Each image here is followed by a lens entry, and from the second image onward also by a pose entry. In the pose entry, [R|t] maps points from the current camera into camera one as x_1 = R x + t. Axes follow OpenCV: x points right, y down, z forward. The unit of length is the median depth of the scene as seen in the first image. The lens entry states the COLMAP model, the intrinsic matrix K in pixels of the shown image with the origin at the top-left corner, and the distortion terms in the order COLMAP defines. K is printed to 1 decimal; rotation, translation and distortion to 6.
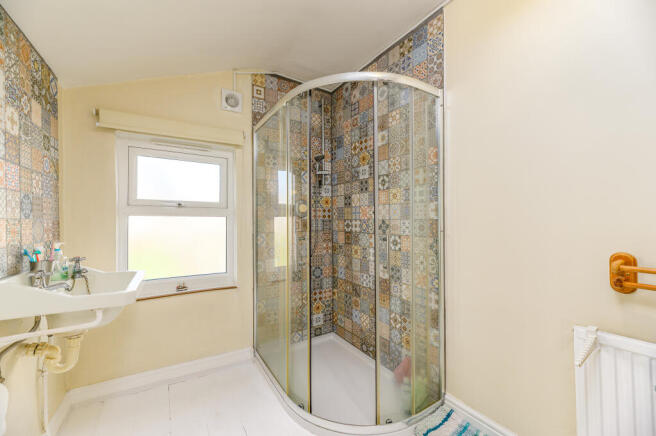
lens RADIAL K [[265.7, 0, 327.8], [0, 265.7, 215.1], [0, 0, 1]] dist [-0.000523, -0.000262]
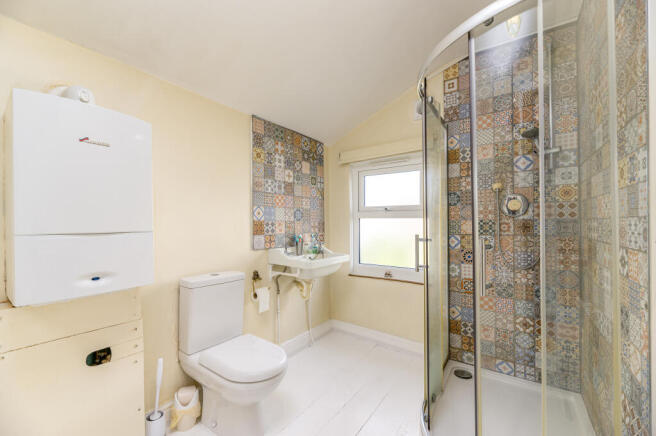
lens RADIAL K [[265.7, 0, 327.8], [0, 265.7, 215.1], [0, 0, 1]] dist [-0.000523, -0.000262]
pose [[0.367228, -0.023666, -0.929830, 0.535135], [0.024317, 0.999579, -0.015837, 0.003676], [0.929813, -0.016795, 0.367649, 0.278459]]
